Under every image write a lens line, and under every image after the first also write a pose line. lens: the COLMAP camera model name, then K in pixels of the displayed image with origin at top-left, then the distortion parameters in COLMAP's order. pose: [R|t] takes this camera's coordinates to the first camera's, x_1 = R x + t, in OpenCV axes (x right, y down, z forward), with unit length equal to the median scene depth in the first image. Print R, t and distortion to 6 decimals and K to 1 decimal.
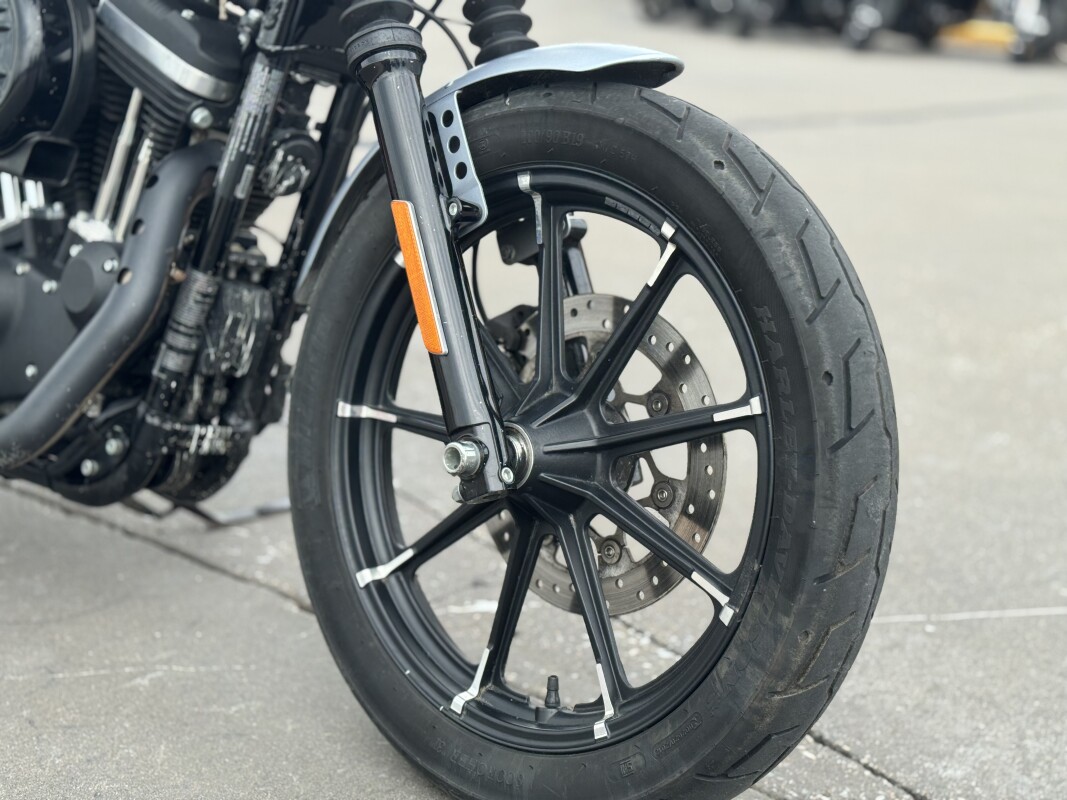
lens RADIAL K [[1475.3, 0, 533.5], [0, 1475.3, 400.0], [0, 0, 1]] dist [0.141909, -0.051277]
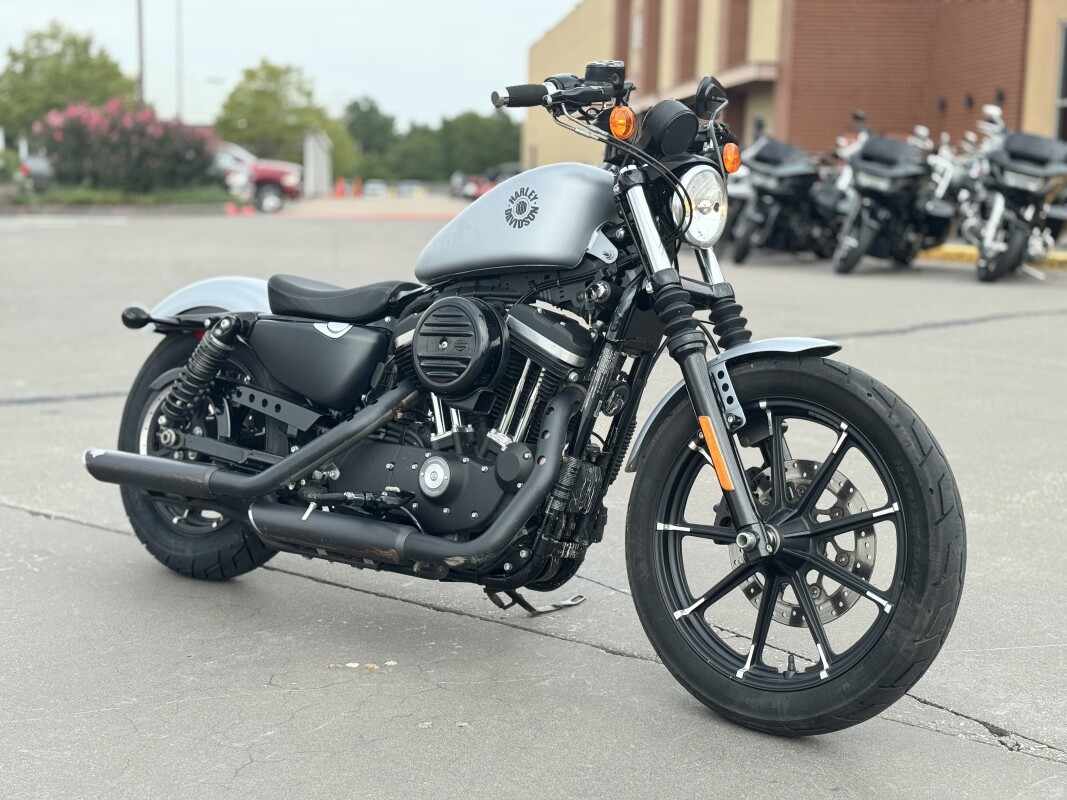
lens RADIAL K [[1475.3, 0, 533.5], [0, 1475.3, 400.0], [0, 0, 1]] dist [0.141909, -0.051277]
pose [[0.999426, -0.031953, 0.011227, -0.343222], [0.033189, 0.990061, -0.136666, 0.112059], [-0.006749, 0.136960, 0.990554, -1.001201]]
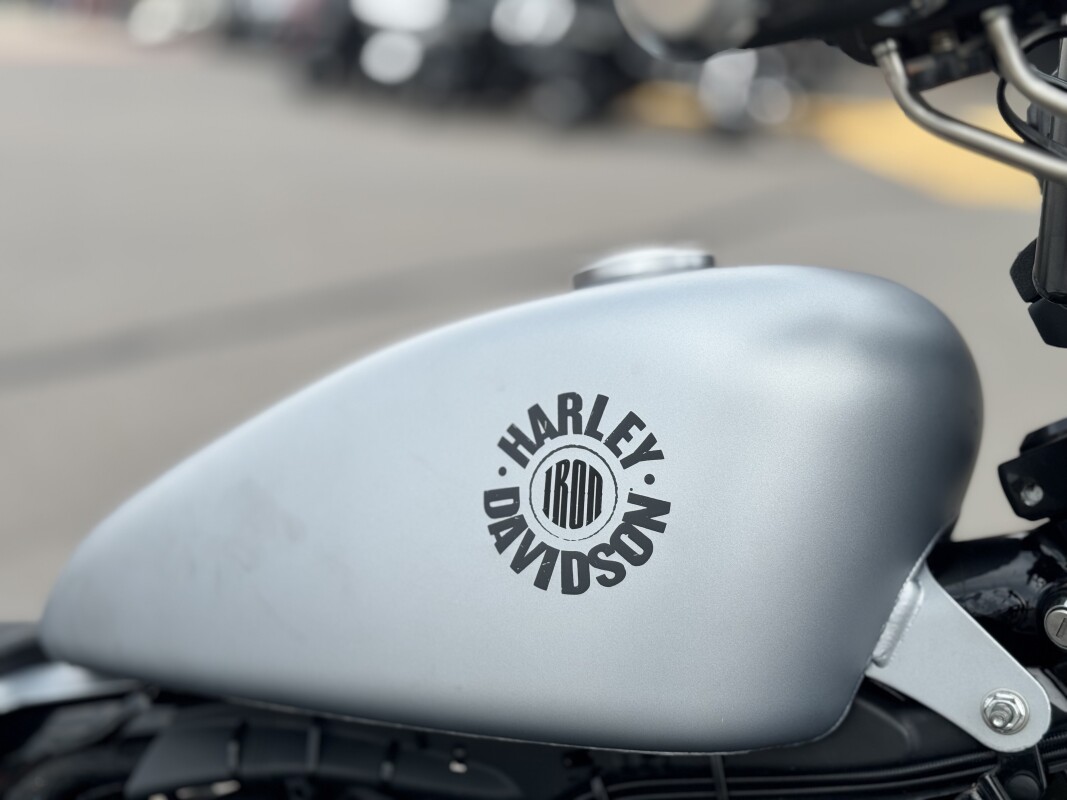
lens RADIAL K [[1475.3, 0, 533.5], [0, 1475.3, 400.0], [0, 0, 1]] dist [0.141909, -0.051277]
pose [[0.967269, -0.084494, 0.239271, -0.448870], [0.090559, 0.995786, -0.014450, -0.508295], [-0.237042, 0.035645, 0.970845, 0.730884]]
